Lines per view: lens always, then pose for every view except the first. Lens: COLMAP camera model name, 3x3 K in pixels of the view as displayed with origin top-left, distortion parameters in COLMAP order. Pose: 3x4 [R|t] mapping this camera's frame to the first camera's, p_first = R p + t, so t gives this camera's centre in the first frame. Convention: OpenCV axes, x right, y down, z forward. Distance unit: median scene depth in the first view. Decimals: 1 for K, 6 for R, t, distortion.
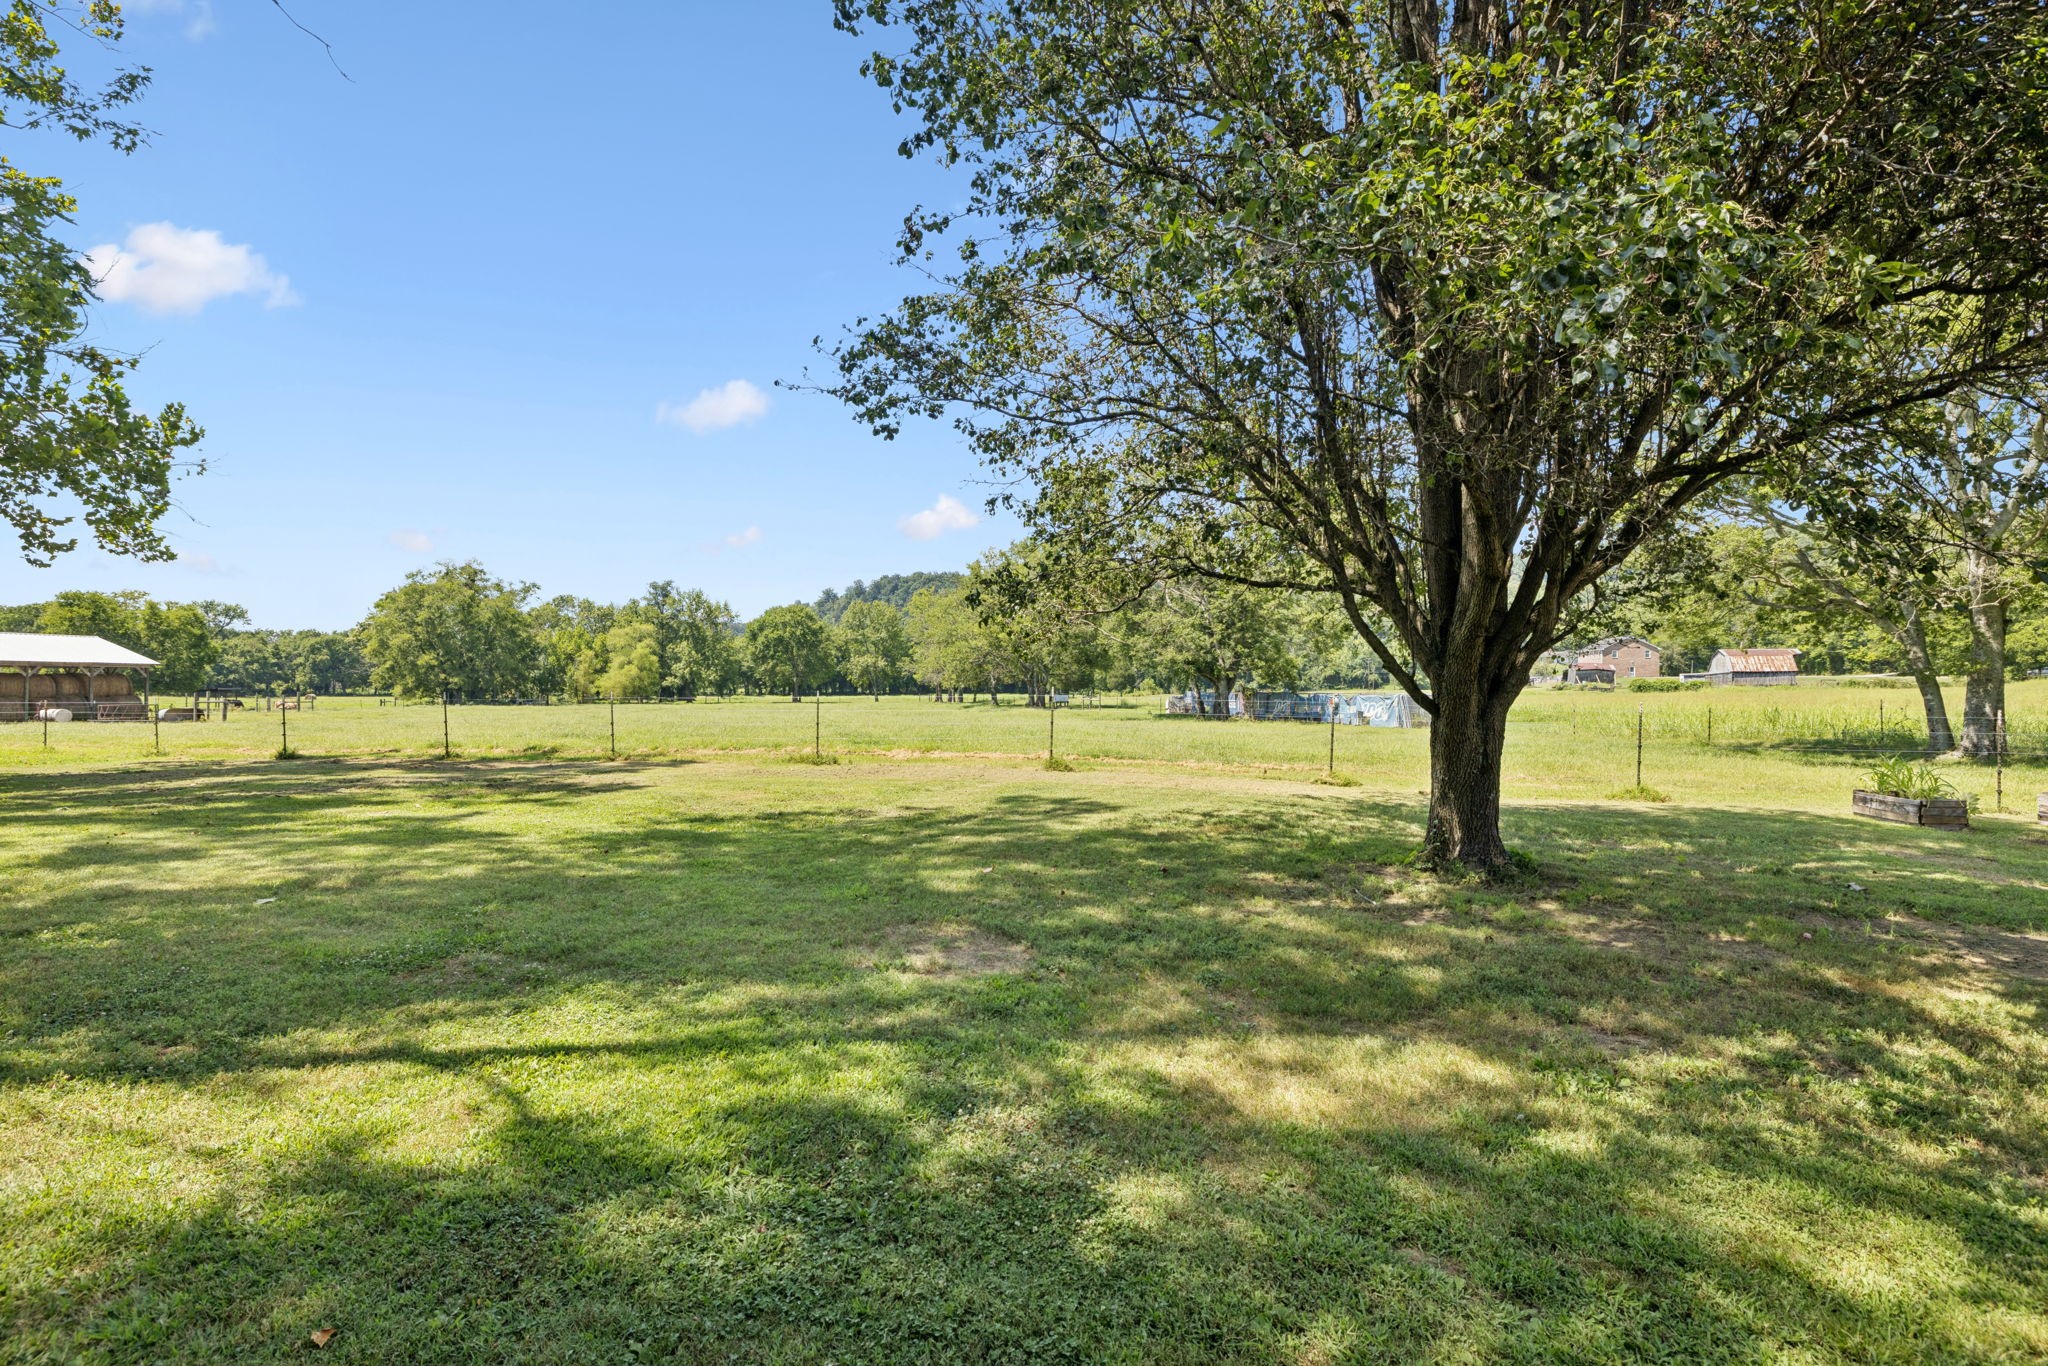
lens RADIAL K [[961.0, 0, 1023.2], [0, 961.0, 680.4], [0, 0, 1]] dist [-0.003614, 0.001485]
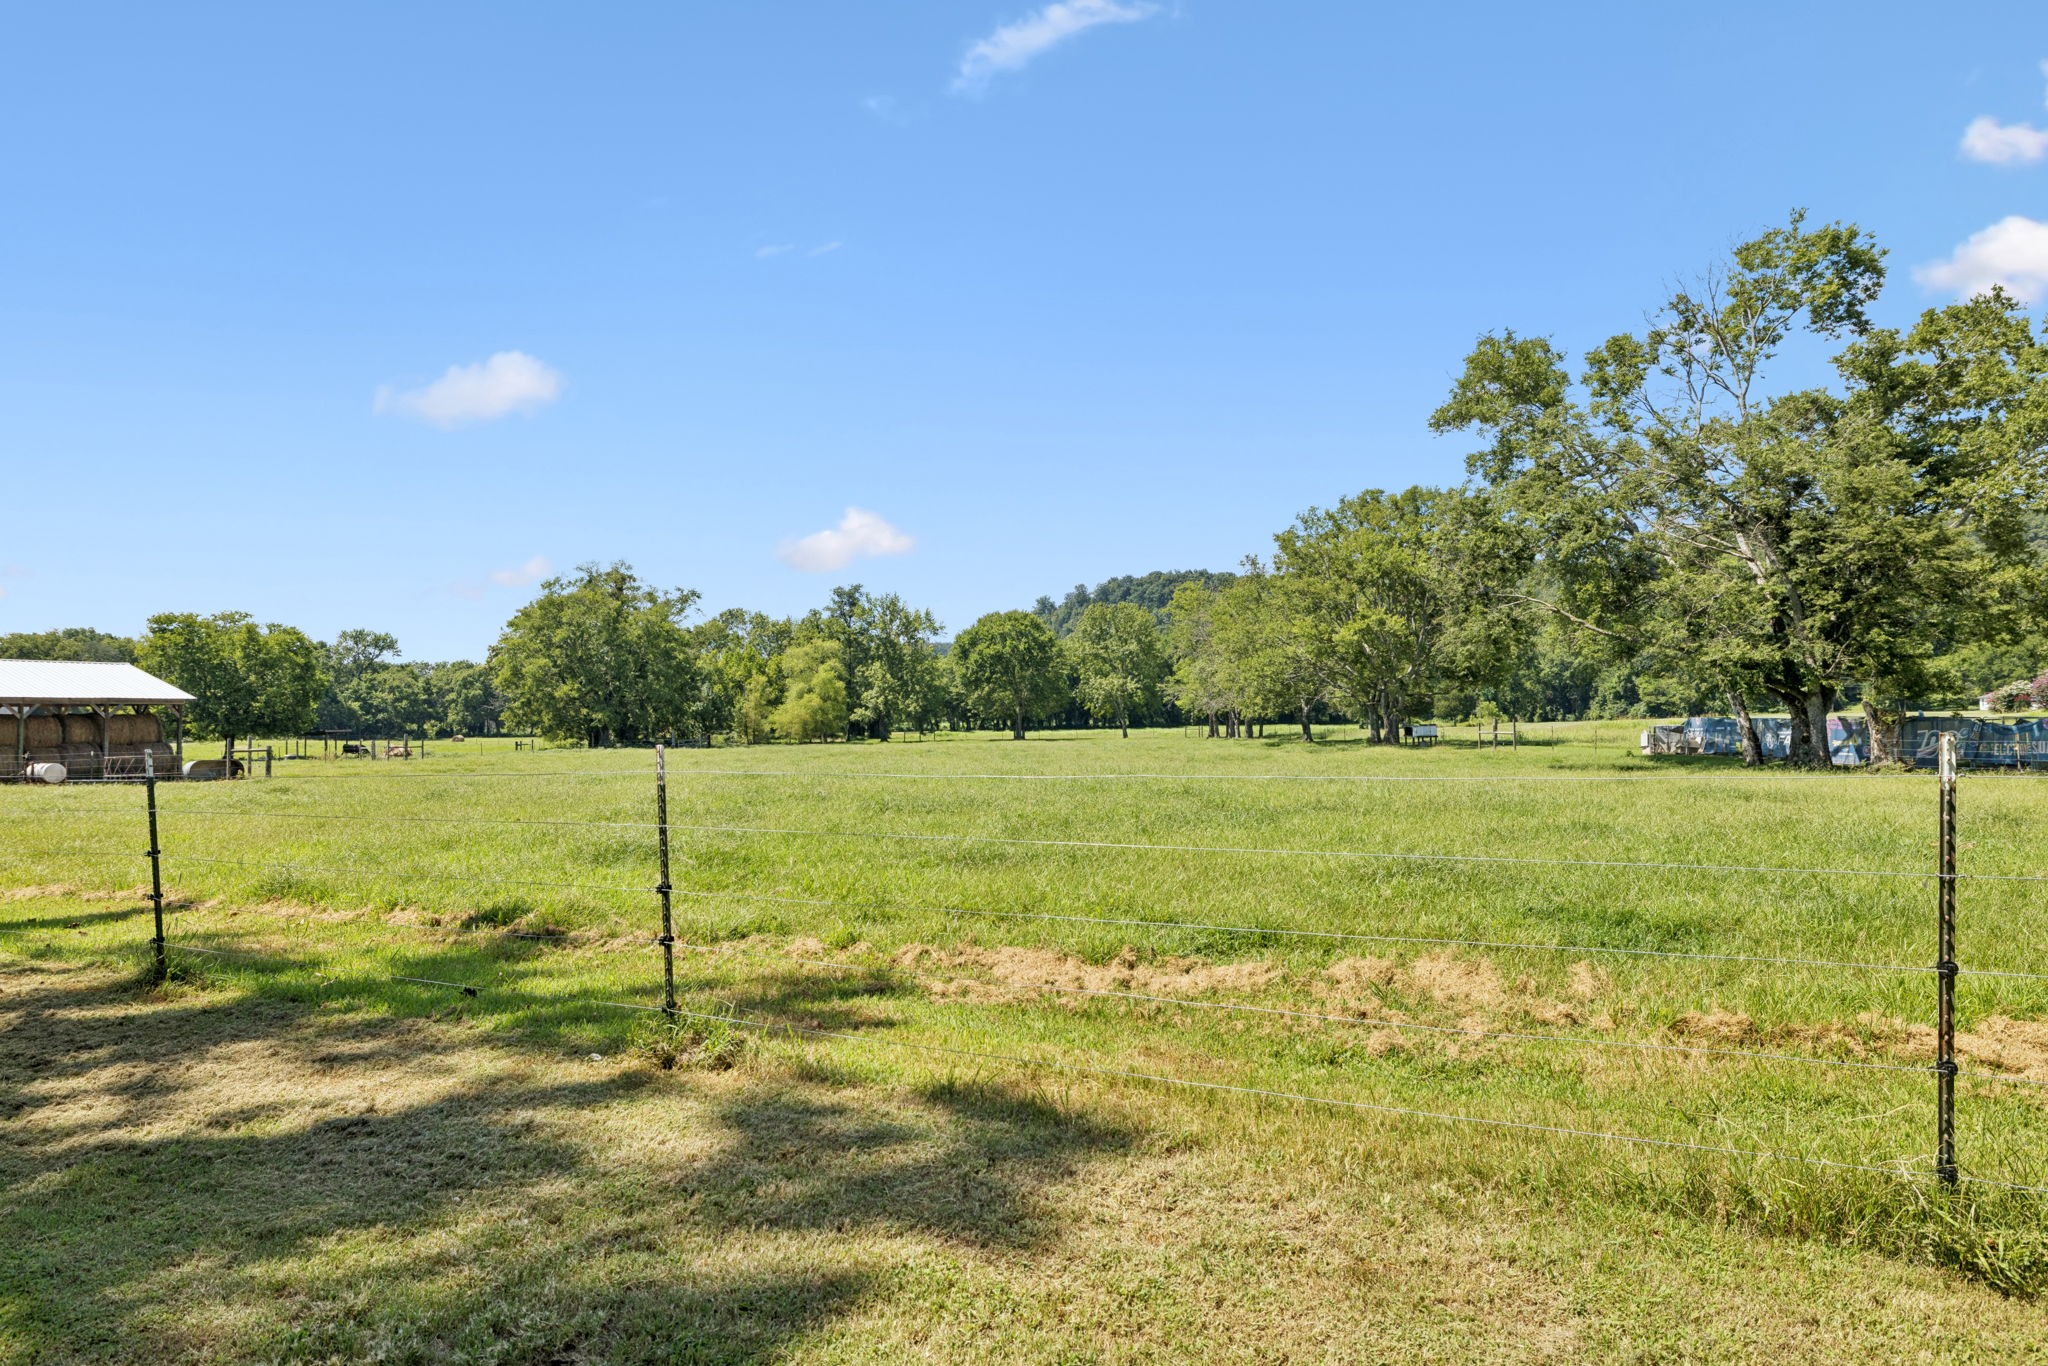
lens RADIAL K [[1182.9, 0, 1025.8], [0, 1182.9, 681.8], [0, 0, 1]] dist [-0.006370, 0.000128]
pose [[0.977672, -0.020202, -0.209163, -0.093535], [0.015292, 0.999569, -0.025064, 0.001850], [0.209579, 0.021306, 0.977559, 0.242175]]
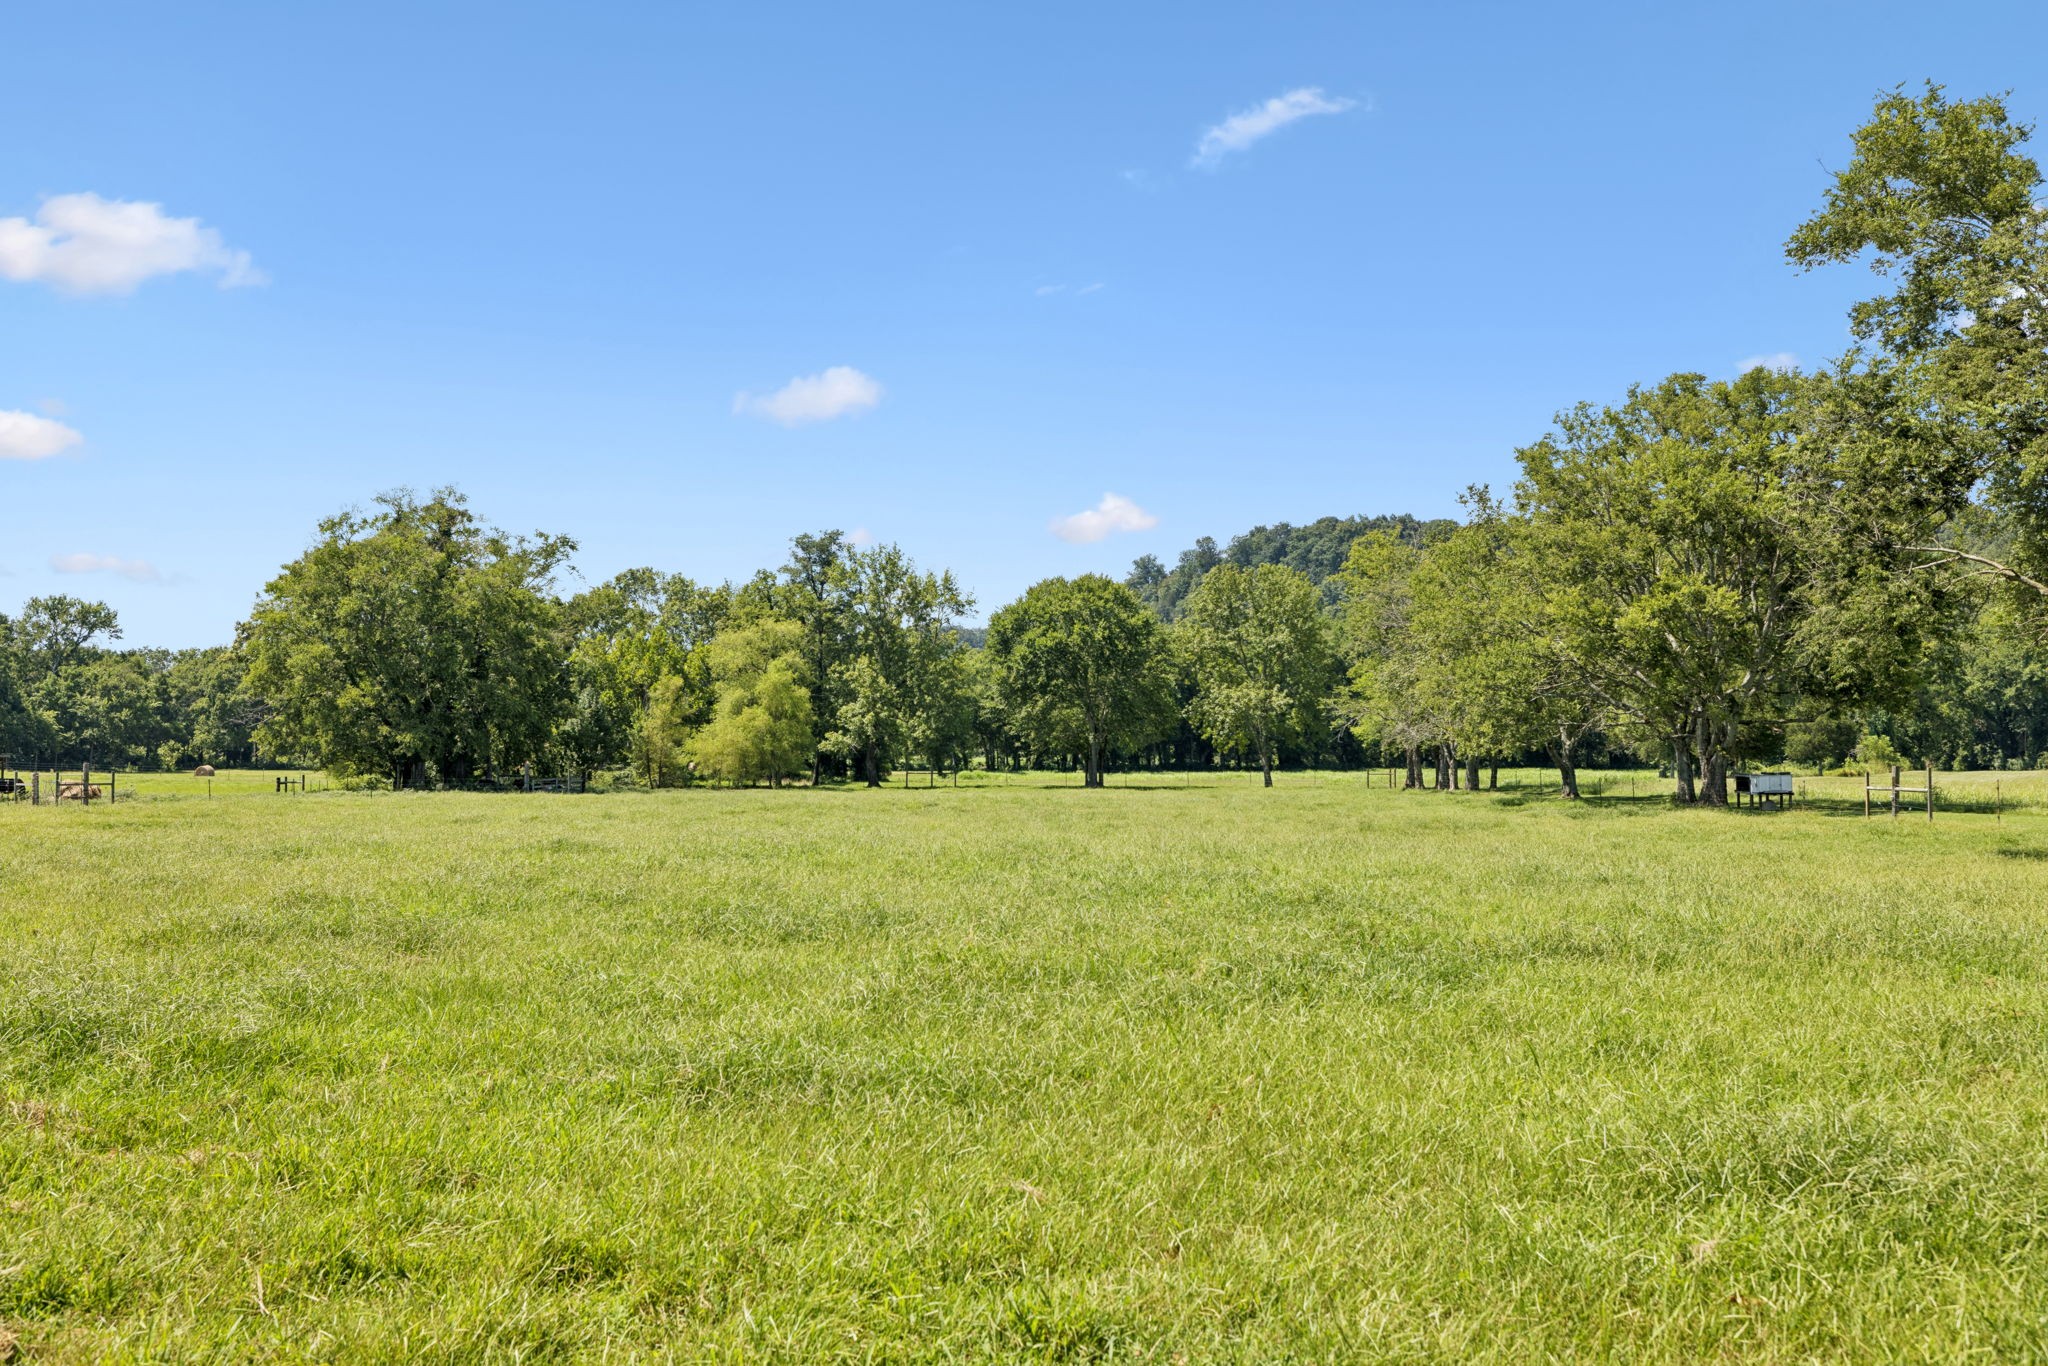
lens RADIAL K [[1887.4, 0, 1023.0], [0, 1887.4, 680.5], [0, 0, 1]] dist [-0.004457, 0.000000]
pose [[0.965901, -0.009002, -0.258756, -0.088817], [0.000765, 0.999490, -0.031917, 0.001684], [0.258912, 0.030631, 0.965415, 0.301382]]
